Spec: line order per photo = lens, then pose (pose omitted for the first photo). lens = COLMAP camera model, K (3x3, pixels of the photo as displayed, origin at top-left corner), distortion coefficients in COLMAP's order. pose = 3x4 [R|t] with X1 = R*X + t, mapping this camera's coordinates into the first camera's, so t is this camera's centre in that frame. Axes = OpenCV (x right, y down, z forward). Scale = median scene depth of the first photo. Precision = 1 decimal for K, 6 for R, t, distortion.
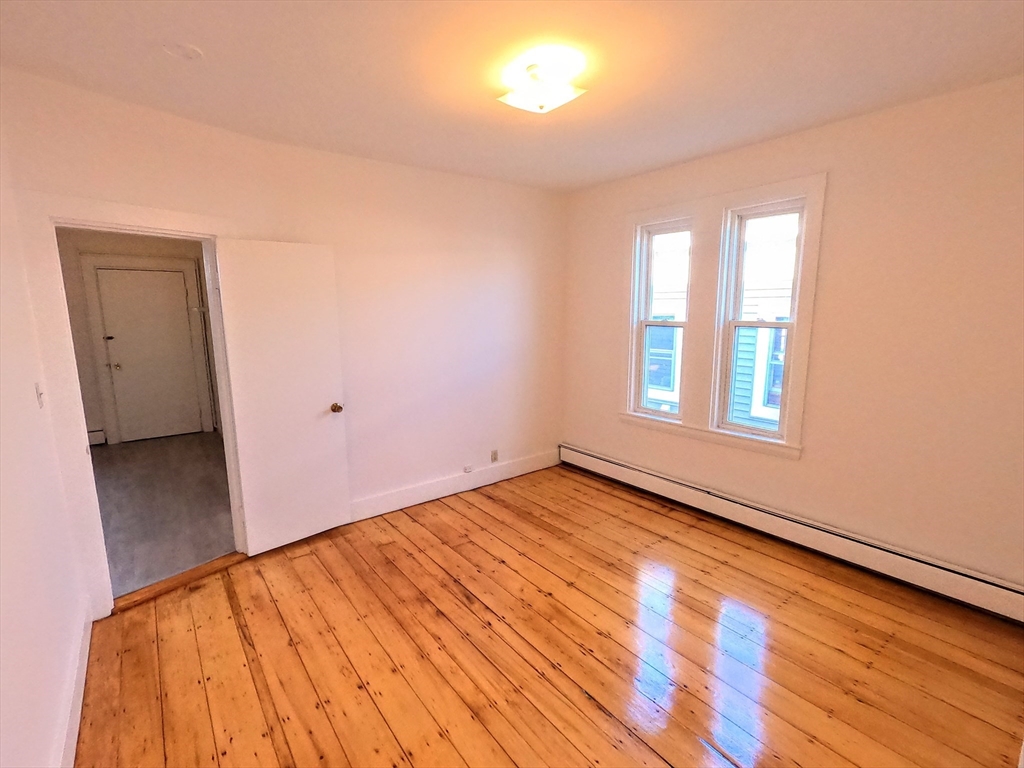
lens RADIAL K [[488.9, 0, 510.7], [0, 488.9, 384.3], [0, 0, 1]] dist [0.000680, 0.000120]
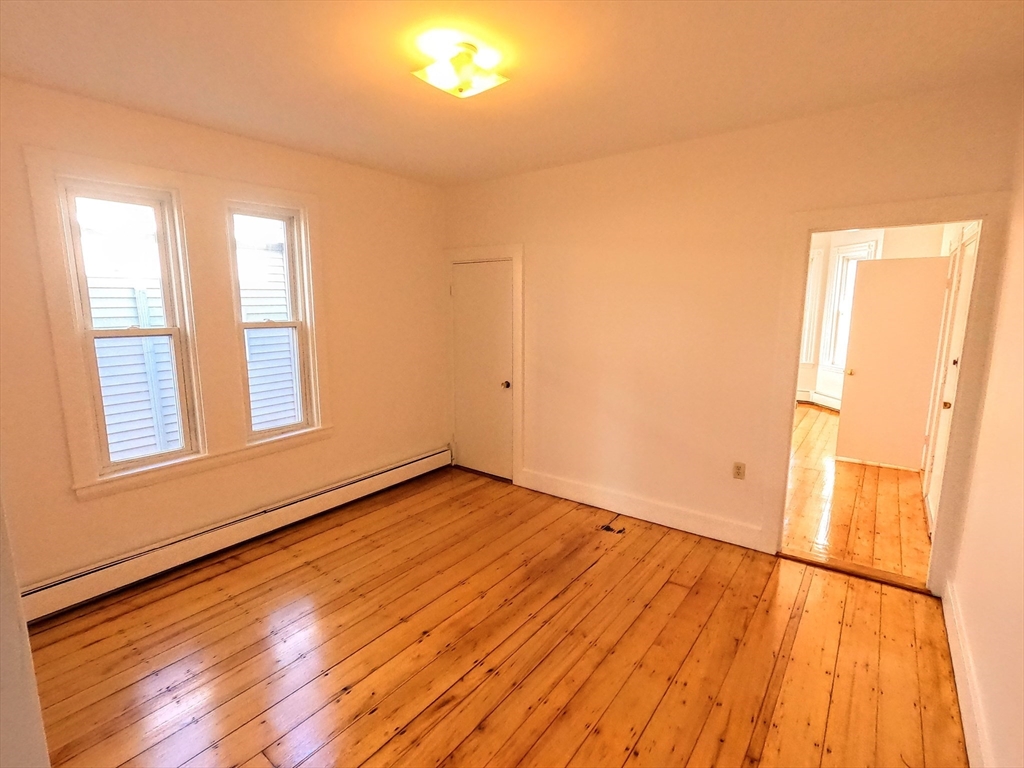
lens RADIAL K [[488.9, 0, 510.7], [0, 488.9, 384.3], [0, 0, 1]] dist [0.000680, 0.000120]
pose [[-0.263338, -0.147862, 0.953305, -0.743451], [0.164400, 0.966851, 0.195377, -0.149349], [-0.950592, 0.208174, -0.230300, 0.983455]]
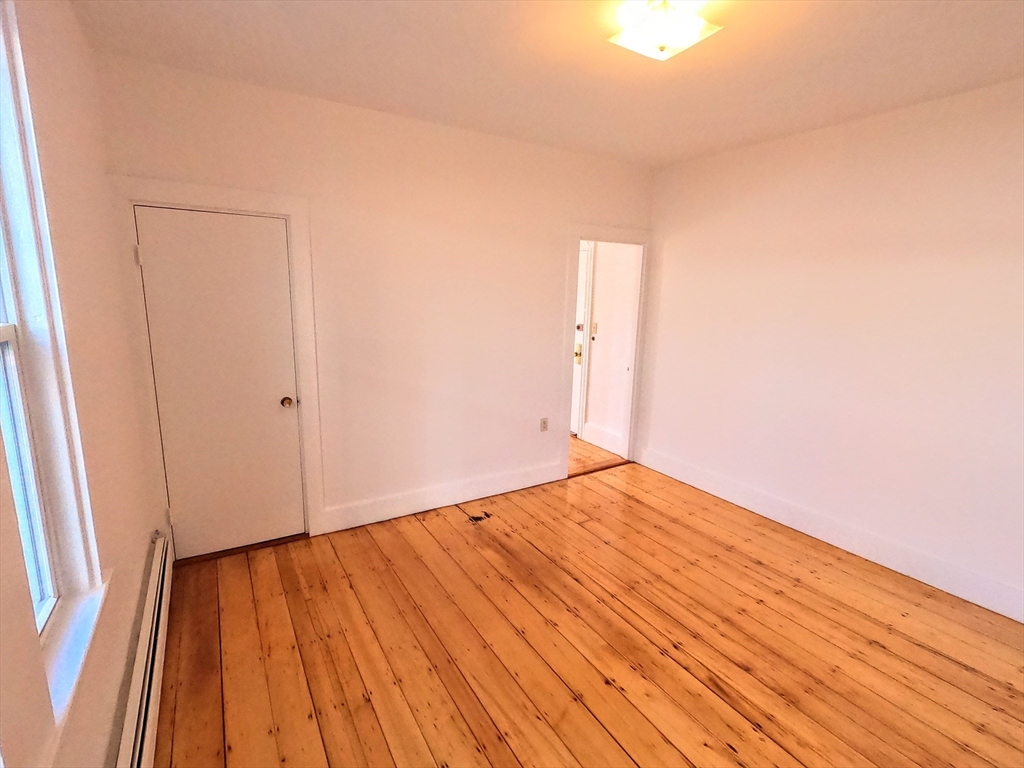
lens RADIAL K [[488.9, 0, 510.7], [0, 488.9, 384.3], [0, 0, 1]] dist [0.000680, 0.000120]
pose [[-0.994334, -0.034210, 0.100642, 0.170943], [0.003143, 0.936921, 0.349526, -0.257773], [-0.106251, 0.347862, -0.931506, 1.579955]]
